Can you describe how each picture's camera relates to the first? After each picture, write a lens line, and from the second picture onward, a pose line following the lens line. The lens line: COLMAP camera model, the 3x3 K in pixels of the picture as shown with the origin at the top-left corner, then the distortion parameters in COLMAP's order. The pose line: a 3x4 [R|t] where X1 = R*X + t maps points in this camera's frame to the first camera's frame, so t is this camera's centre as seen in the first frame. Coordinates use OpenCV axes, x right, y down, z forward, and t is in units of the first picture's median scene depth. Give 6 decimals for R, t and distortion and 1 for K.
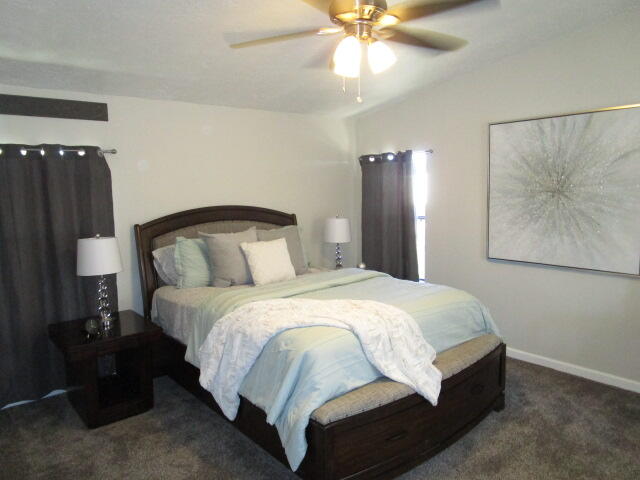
lens RADIAL K [[461.3, 0, 321.5], [0, 461.3, 239.2], [0, 0, 1]] dist [0.004552, -0.001386]
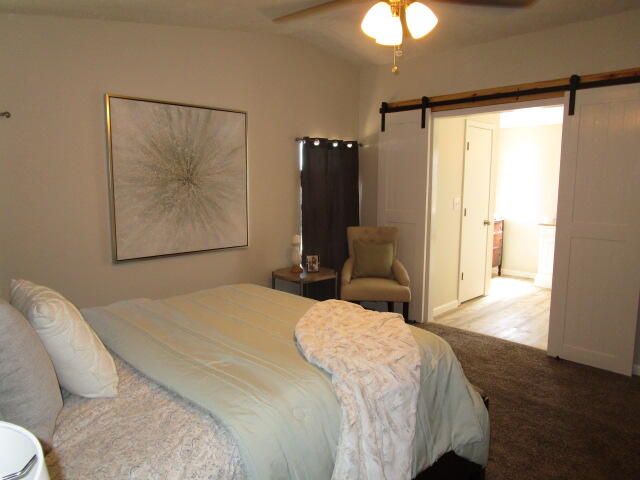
lens RADIAL K [[461.3, 0, 325.7], [0, 461.3, 240.6], [0, 0, 1]] dist [0.004552, -0.001386]
pose [[-0.080185, -0.130731, 0.988170, -0.543551], [0.097268, 0.985604, 0.138285, -0.081896], [-0.992023, 0.107206, -0.066315, 0.774975]]
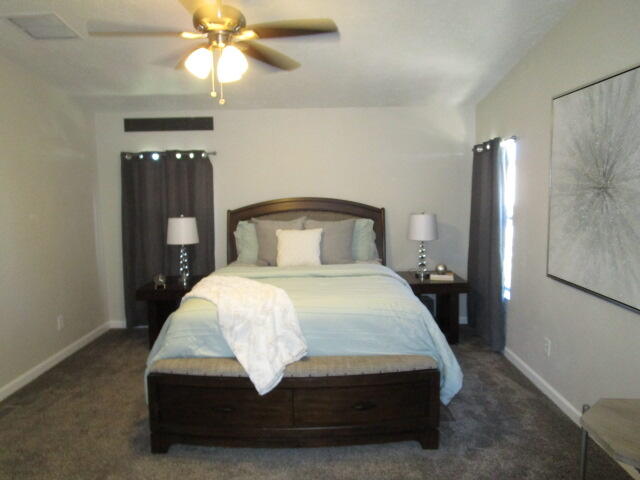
lens RADIAL K [[461.3, 0, 319.3], [0, 461.3, 240.9], [0, 0, 1]] dist [0.004552, -0.001386]
pose [[0.762105, 0.085605, -0.641769, 0.637234], [-0.075876, 0.996199, 0.042779, -0.021066], [0.642992, 0.016093, 0.765704, 0.193124]]
